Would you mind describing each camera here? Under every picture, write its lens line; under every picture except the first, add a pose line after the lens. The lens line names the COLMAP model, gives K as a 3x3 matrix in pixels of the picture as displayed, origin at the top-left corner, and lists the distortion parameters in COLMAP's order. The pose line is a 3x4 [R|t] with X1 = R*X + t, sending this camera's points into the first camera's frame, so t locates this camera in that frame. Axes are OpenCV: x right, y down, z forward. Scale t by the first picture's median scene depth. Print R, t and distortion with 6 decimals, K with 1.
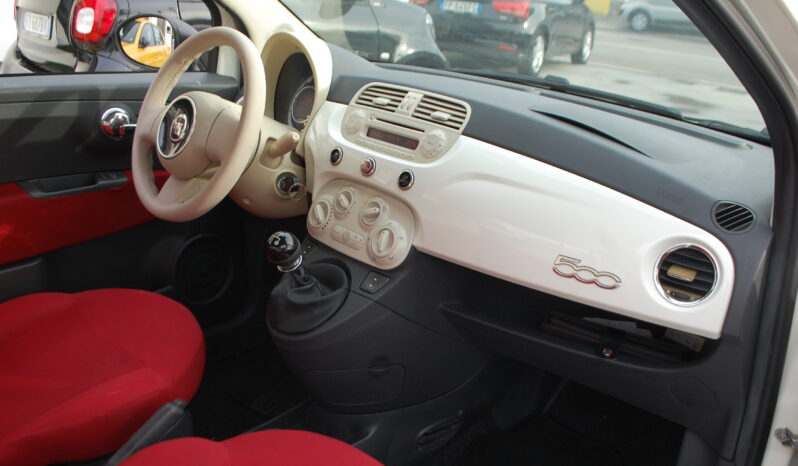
lens RADIAL K [[802.4, 0, 399.0], [0, 802.4, 233.0], [0, 0, 1]] dist [-0.064441, -0.023462]
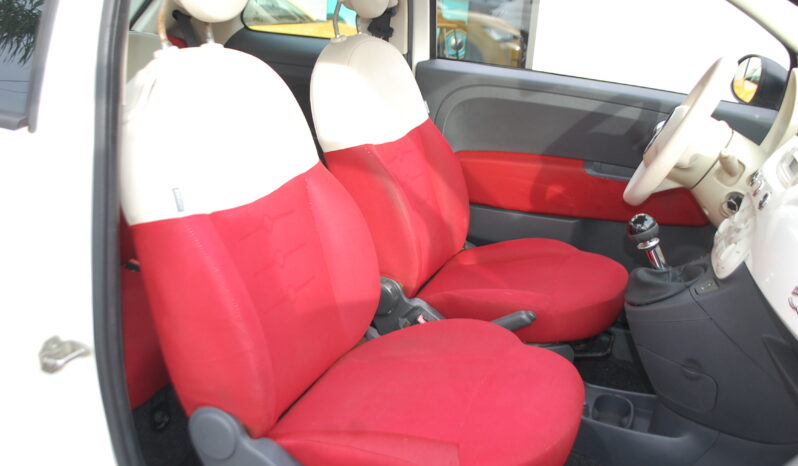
lens RADIAL K [[802.4, 0, 399.0], [0, 802.4, 233.0], [0, 0, 1]] dist [-0.064441, -0.023462]
pose [[0.444181, 0.250828, -0.860110, 0.572717], [-0.348089, 0.932907, 0.092297, 0.034652], [0.825553, 0.258398, 0.501690, 0.105703]]
